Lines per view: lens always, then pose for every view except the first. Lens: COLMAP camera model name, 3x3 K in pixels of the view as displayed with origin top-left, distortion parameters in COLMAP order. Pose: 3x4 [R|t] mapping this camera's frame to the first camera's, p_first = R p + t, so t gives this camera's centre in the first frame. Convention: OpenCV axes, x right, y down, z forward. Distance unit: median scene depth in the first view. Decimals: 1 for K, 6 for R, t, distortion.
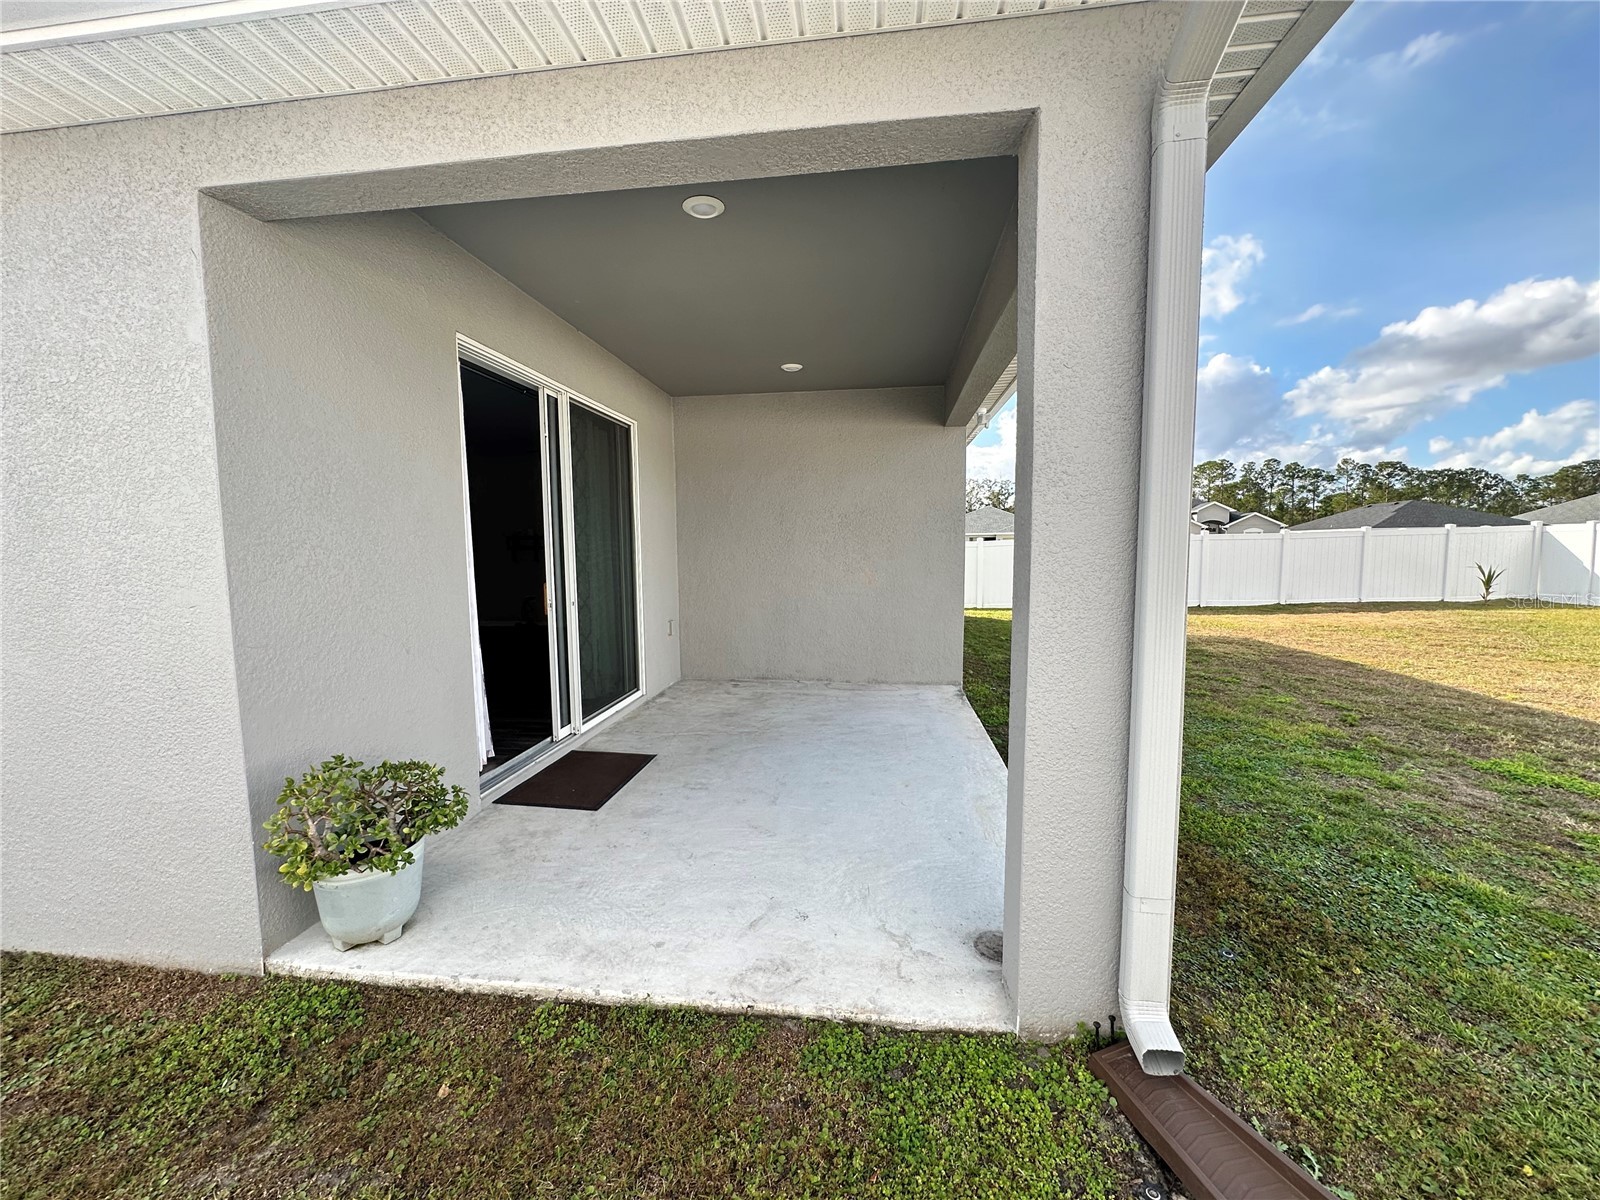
lens RADIAL K [[655.5, 0, 799.1], [0, 655.5, 600.5], [0, 0, 1]] dist [-0.004806, 0.000035]
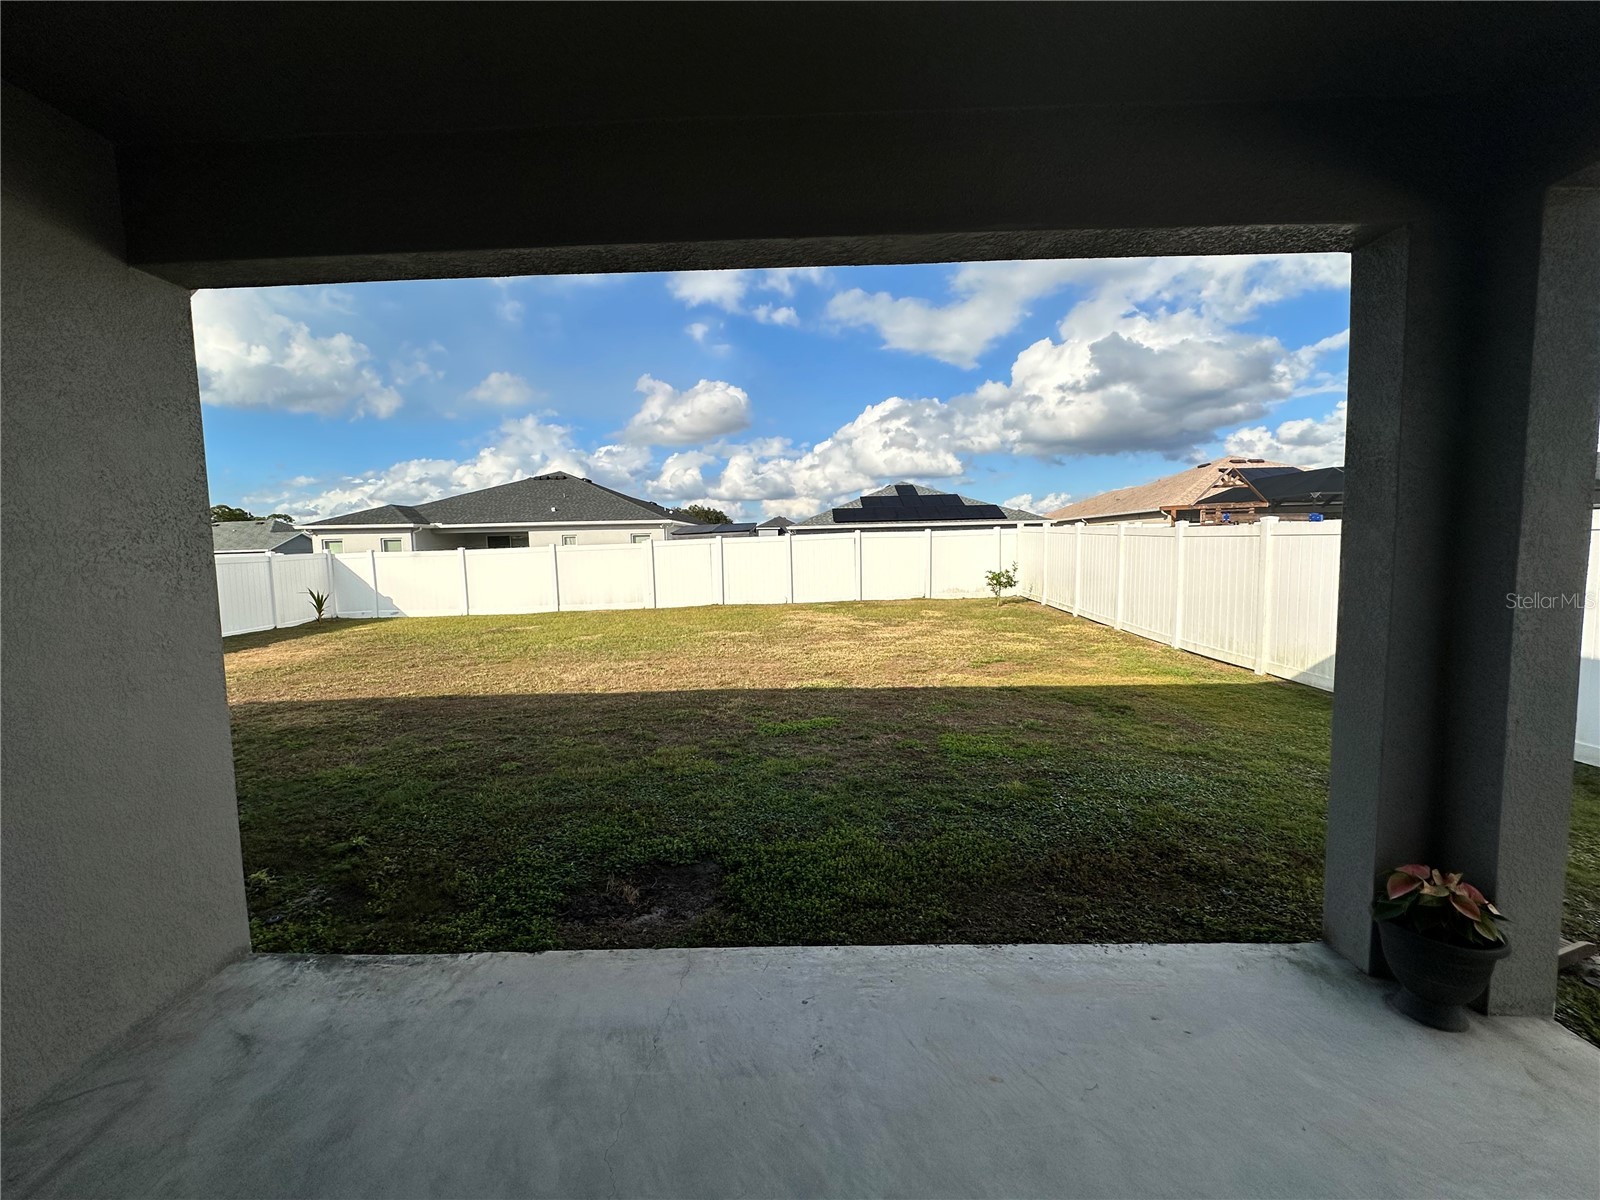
lens RADIAL K [[655.5, 0, 802.0], [0, 655.5, 600.9], [0, 0, 1]] dist [-0.004806, 0.000035]
pose [[-0.119485, -0.071678, 0.990245, -0.119380], [0.112874, 0.989943, 0.085276, -0.055352], [-0.986399, 0.121962, -0.110193, 0.501932]]
